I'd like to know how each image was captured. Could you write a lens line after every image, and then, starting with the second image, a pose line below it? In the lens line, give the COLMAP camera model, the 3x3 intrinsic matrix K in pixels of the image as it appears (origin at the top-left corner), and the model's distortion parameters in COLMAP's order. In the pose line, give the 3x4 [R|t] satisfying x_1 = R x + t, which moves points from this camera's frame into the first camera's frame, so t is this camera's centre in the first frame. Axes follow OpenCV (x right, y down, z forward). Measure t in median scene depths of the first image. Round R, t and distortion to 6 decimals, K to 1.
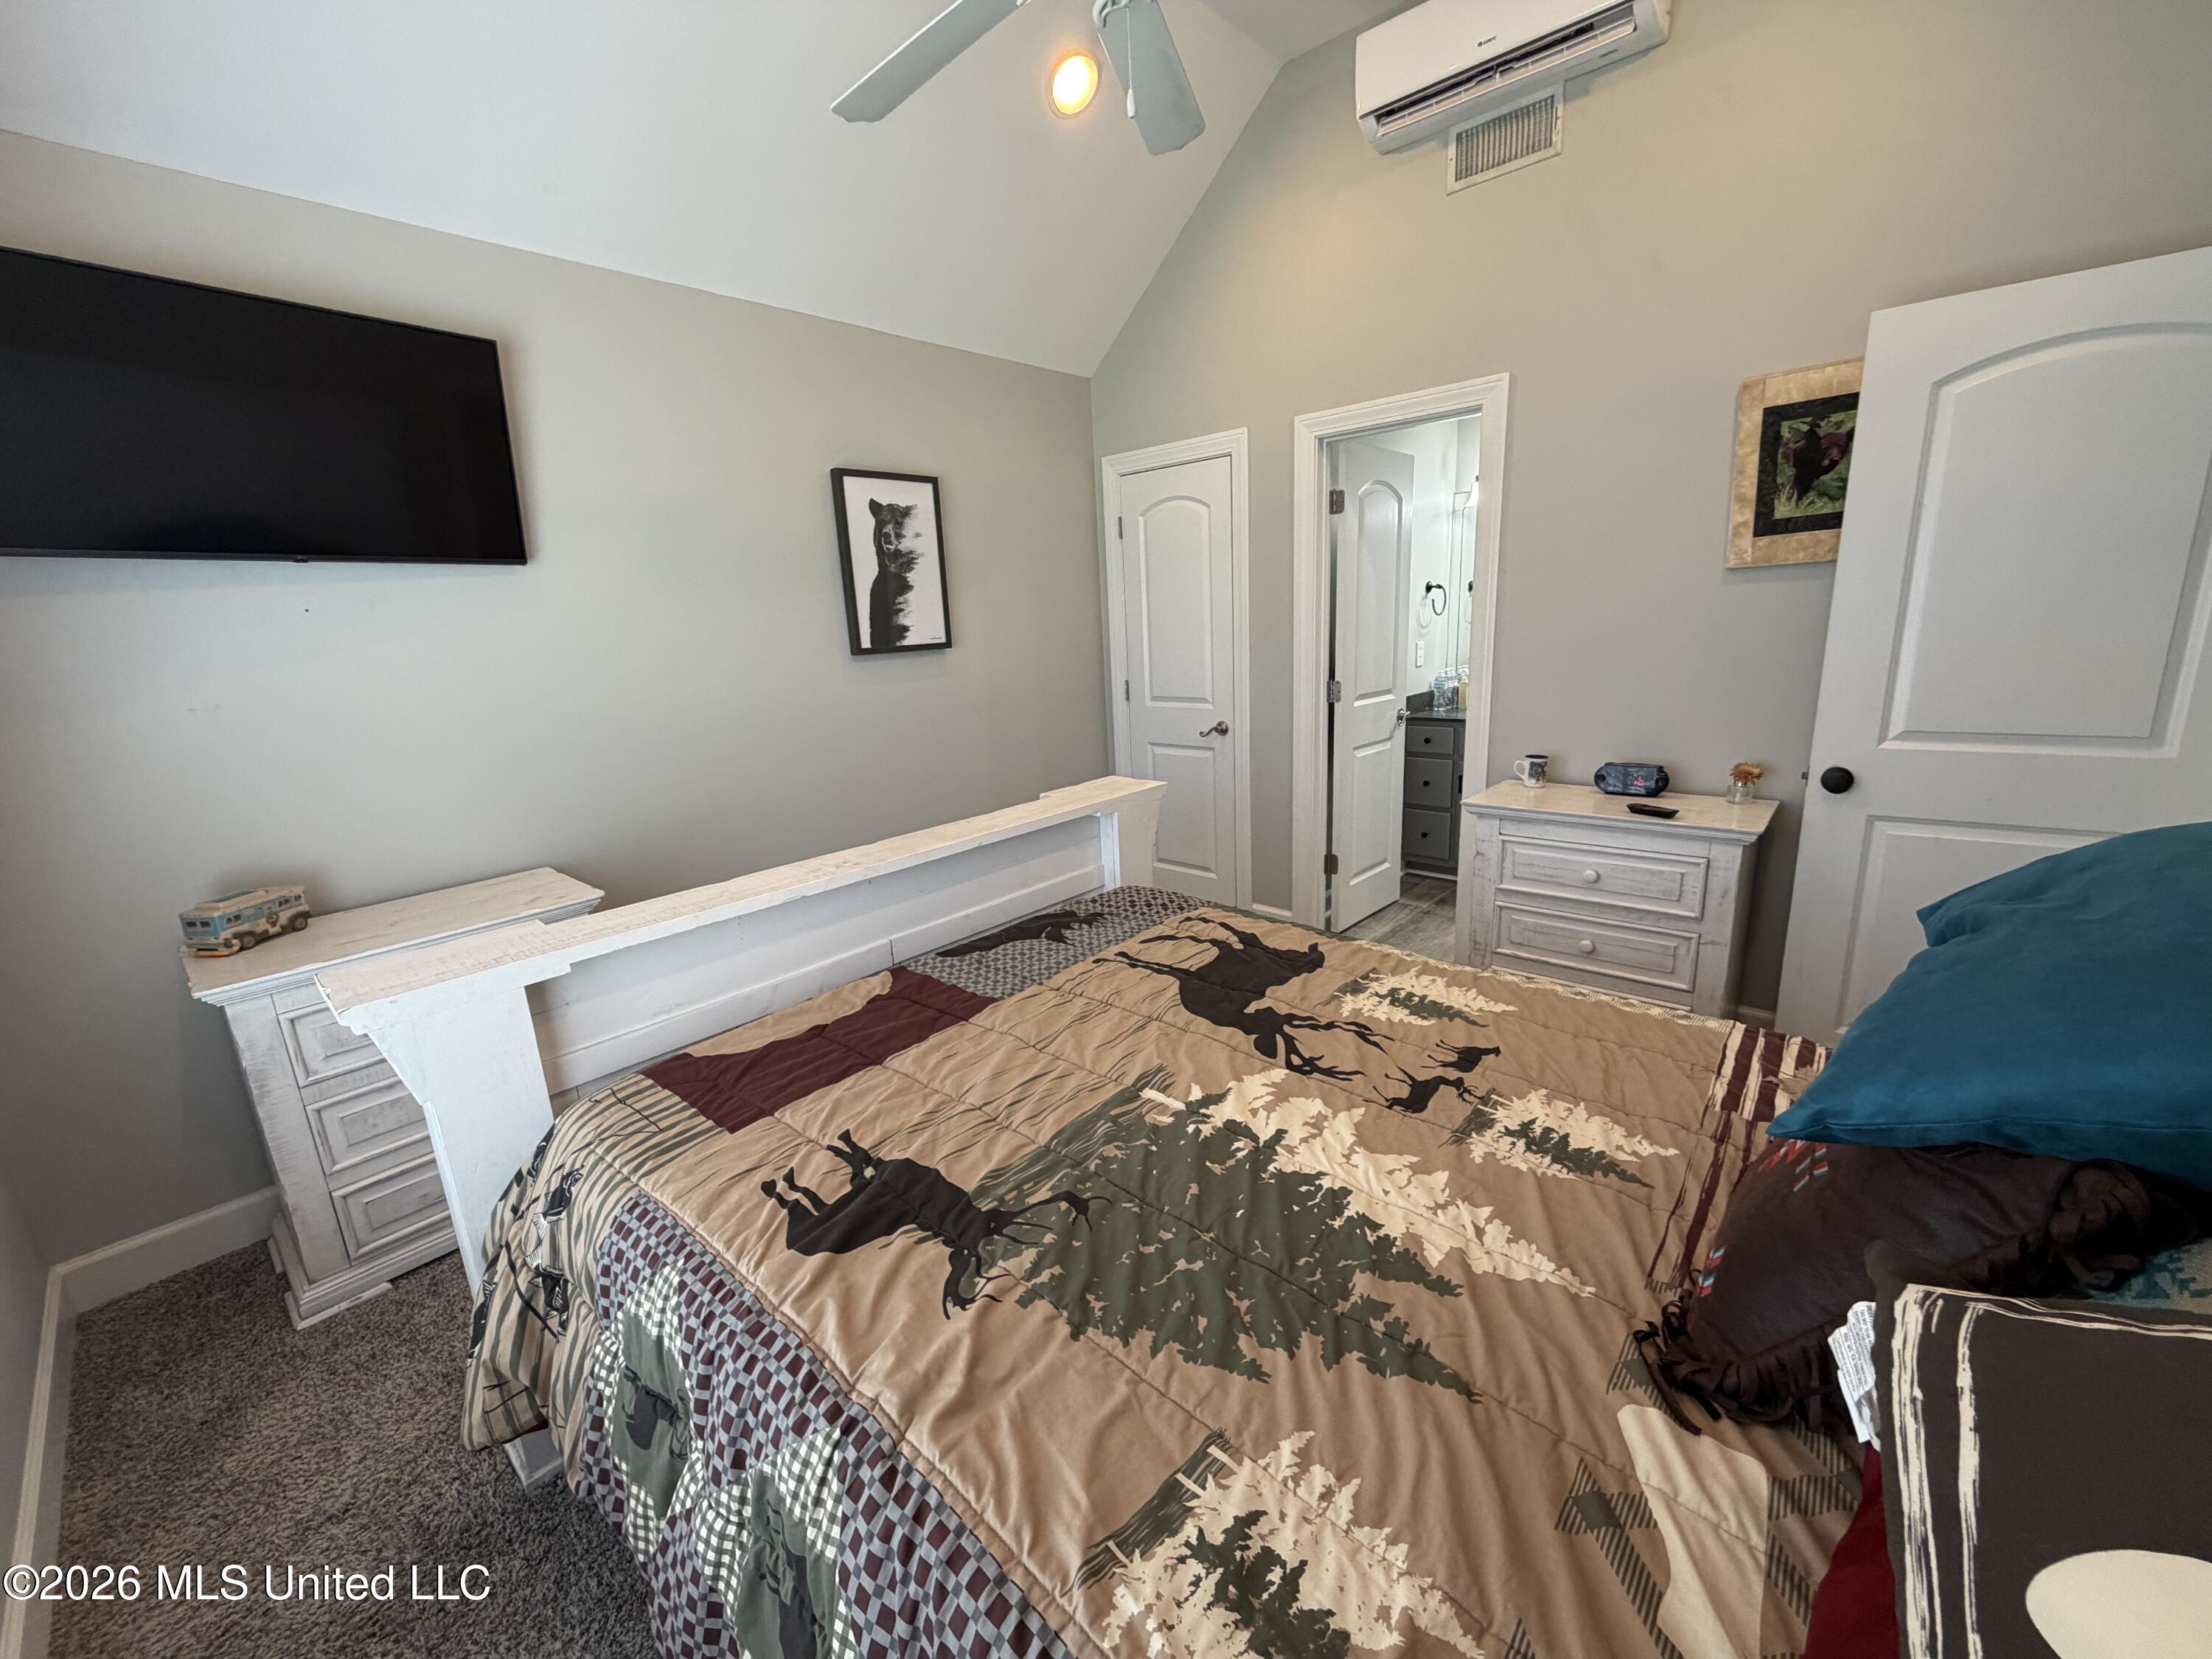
lens RADIAL K [[884.7, 0, 1100.4], [0, 884.7, 831.5], [0, 0, 1]] dist [-0.004316, 0.000036]
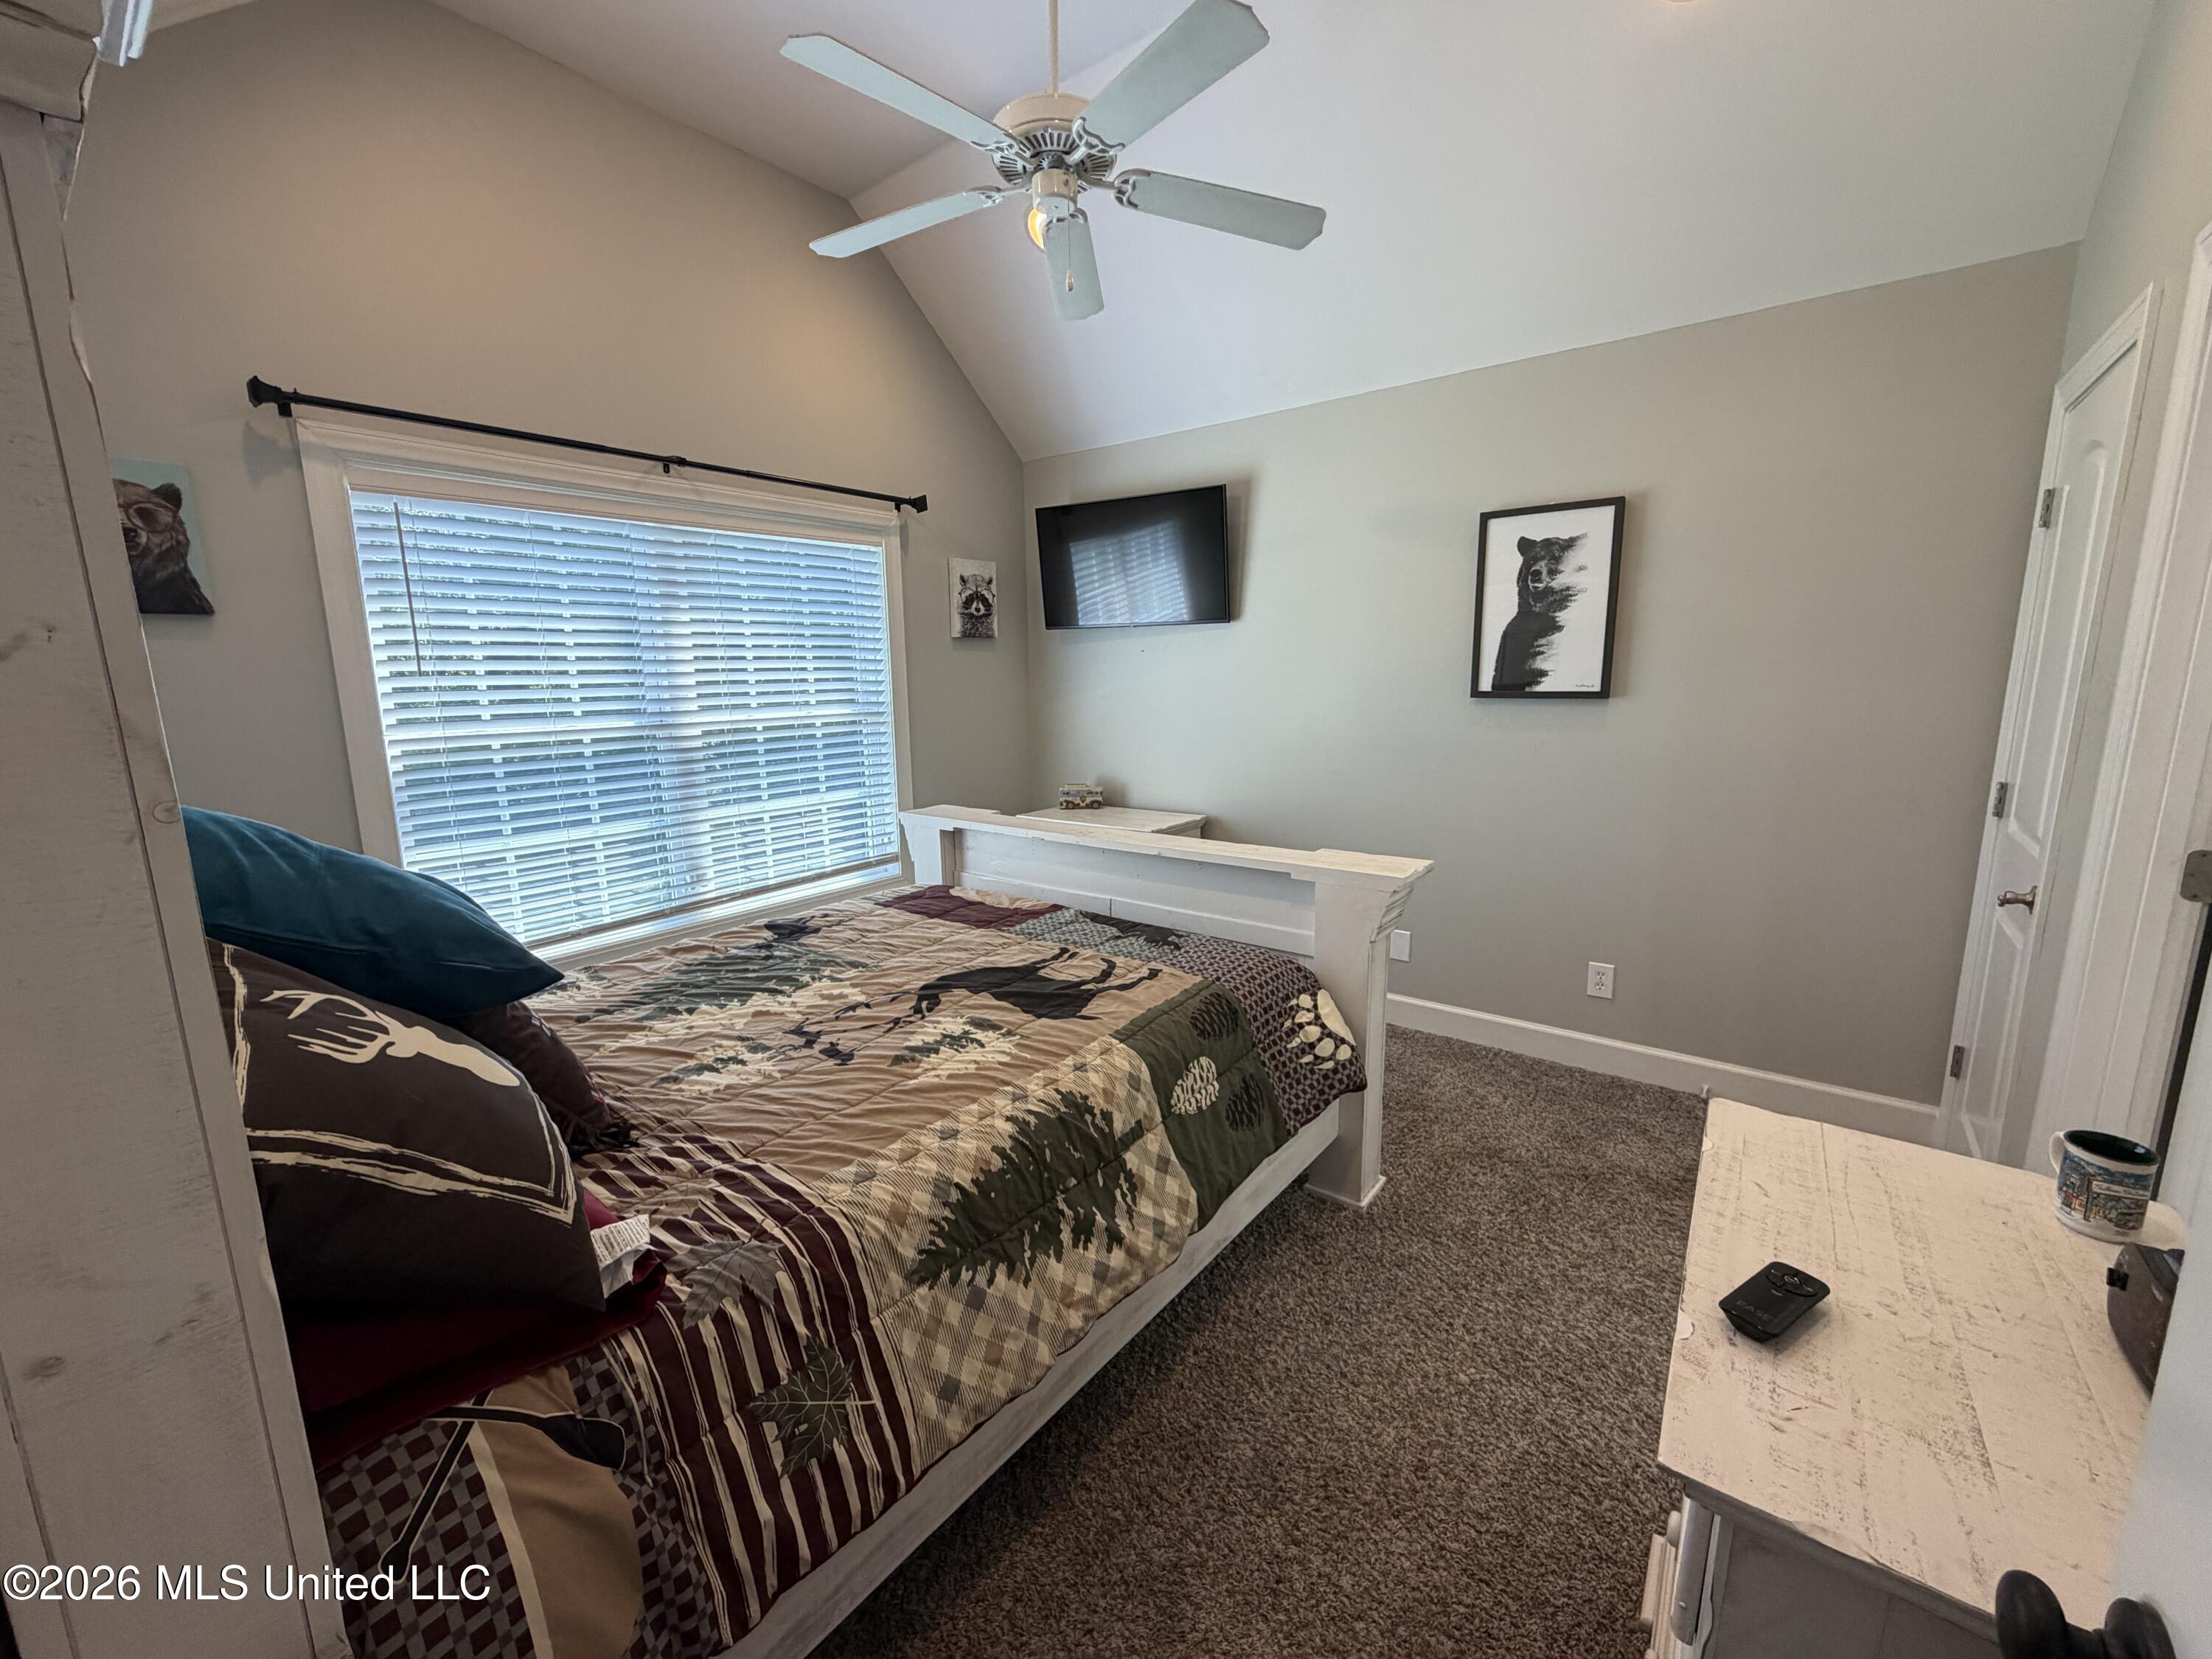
lens RADIAL K [[884.7, 0, 1100.4], [0, 884.7, 831.5], [0, 0, 1]] dist [-0.004316, 0.000036]
pose [[0.072554, 0.224562, -0.971755, 1.033847], [-0.225720, 0.952740, 0.203315, -0.243940], [0.971487, 0.204593, 0.119813, 0.753544]]
